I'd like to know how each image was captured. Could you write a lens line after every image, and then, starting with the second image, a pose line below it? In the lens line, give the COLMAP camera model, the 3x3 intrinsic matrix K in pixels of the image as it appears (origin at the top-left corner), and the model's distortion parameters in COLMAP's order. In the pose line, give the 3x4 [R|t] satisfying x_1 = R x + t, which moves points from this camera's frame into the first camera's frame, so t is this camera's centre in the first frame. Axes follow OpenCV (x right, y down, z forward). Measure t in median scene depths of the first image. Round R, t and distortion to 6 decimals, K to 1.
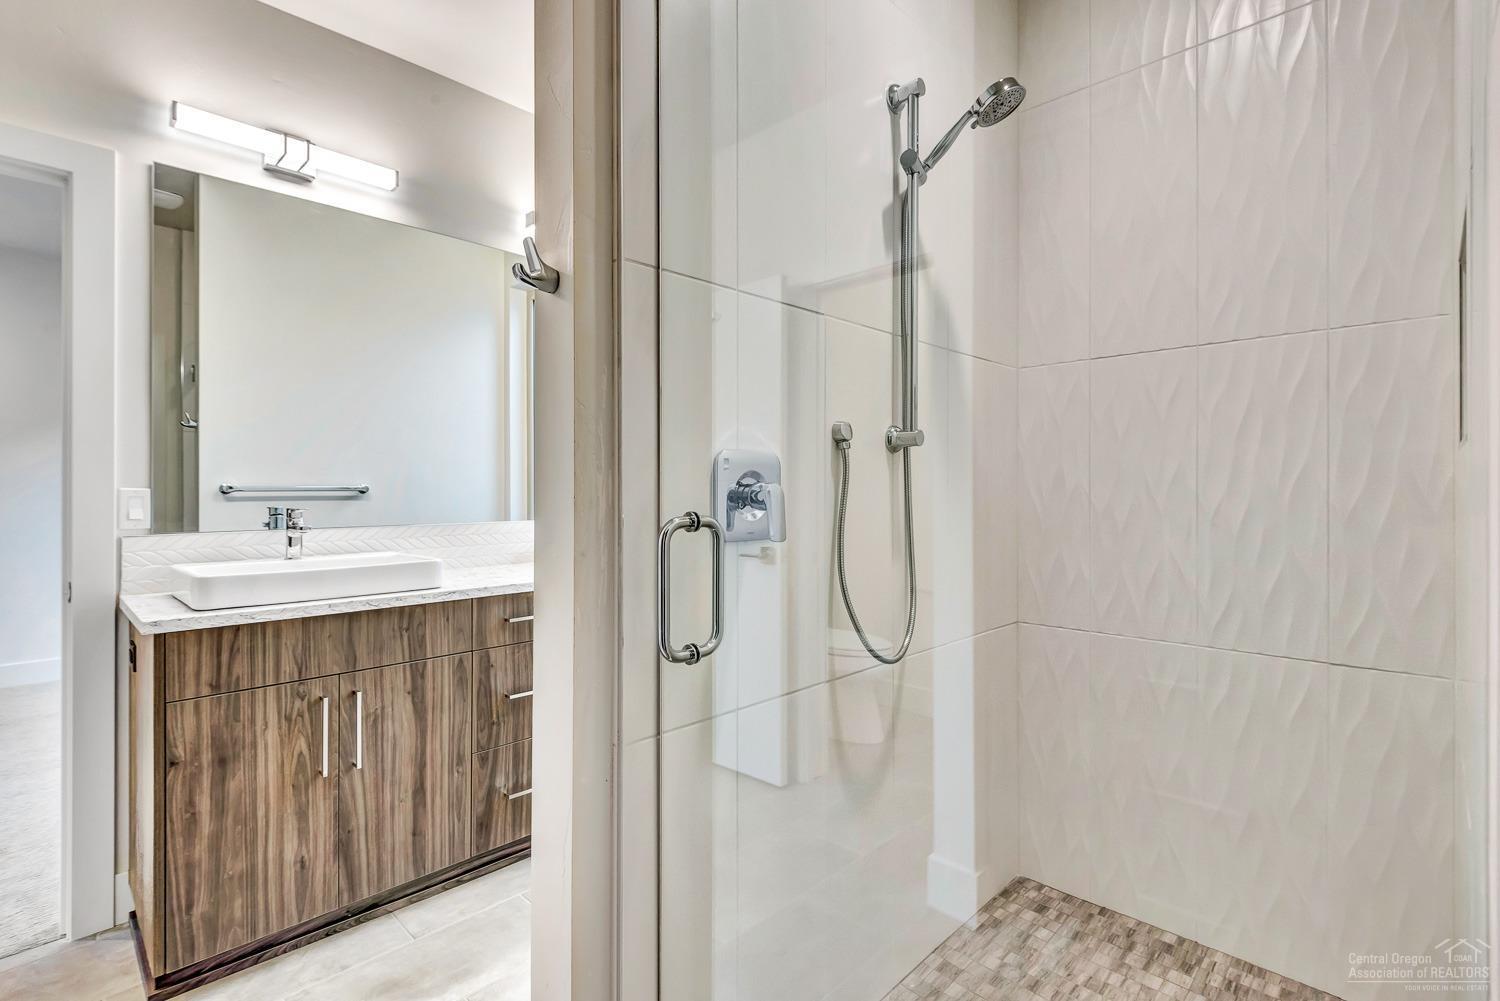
lens RADIAL K [[695.0, 0, 745.7], [0, 695.0, 497.4], [0, 0, 1]] dist [0.030506, -0.021418]
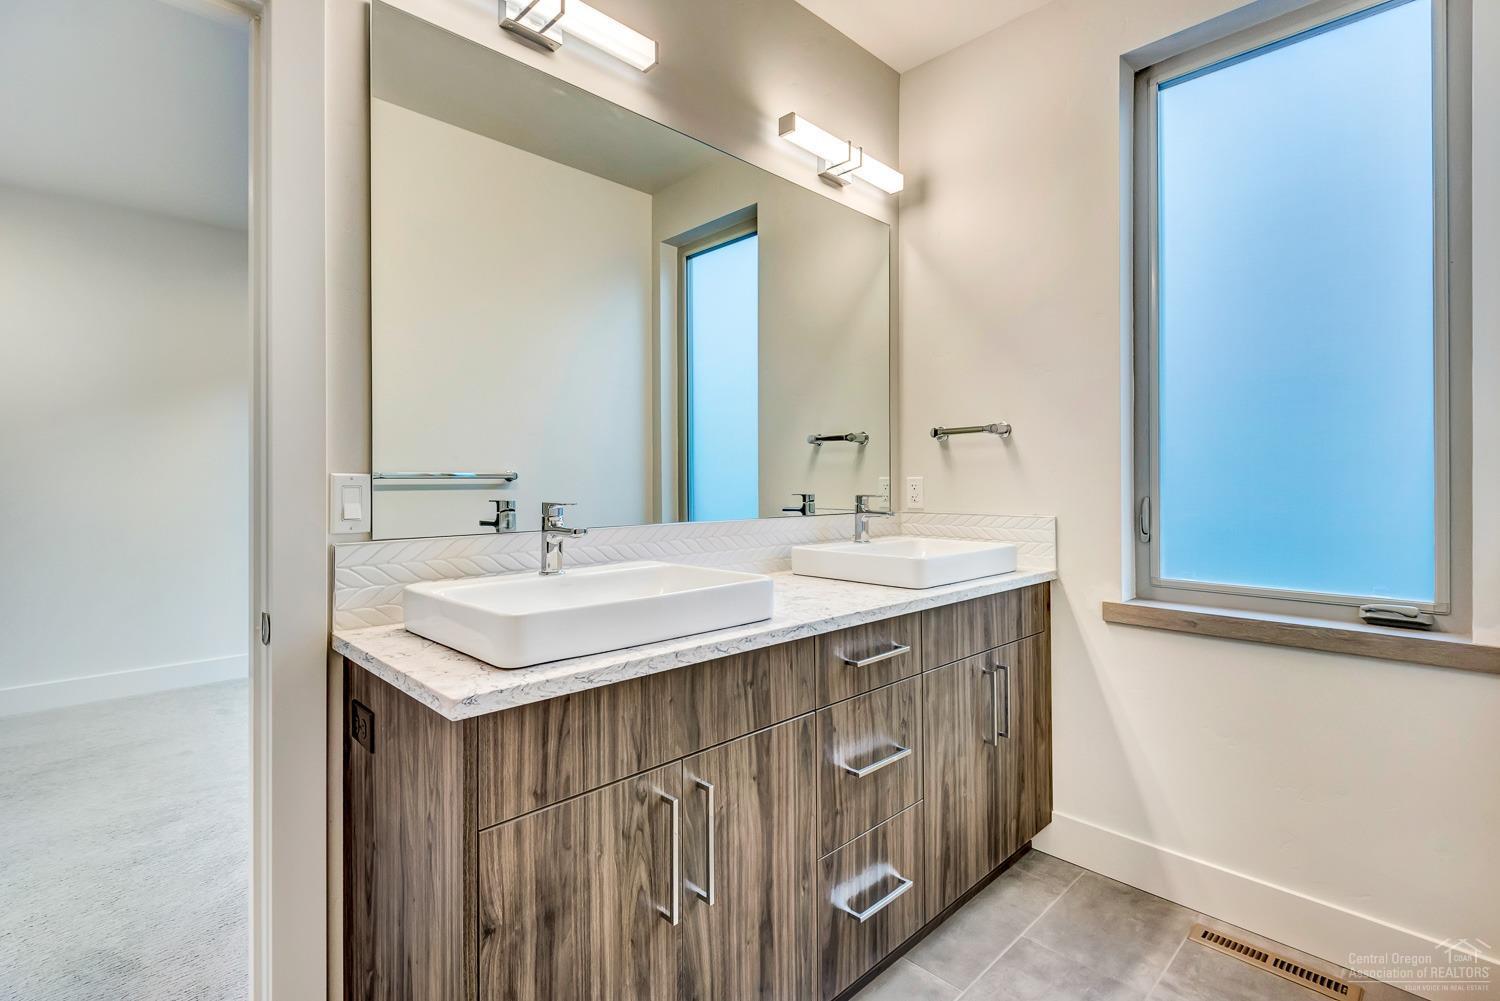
lens RADIAL K [[687.1, 0, 745.0], [0, 687.1, 490.0], [0, 0, 1]] dist [0.033254, -0.027176]
pose [[0.999764, 0.003685, -0.021410, -0.508883], [-0.003576, 0.999980, 0.005133, -0.001139], [0.021428, -0.005055, 0.999758, 0.361406]]
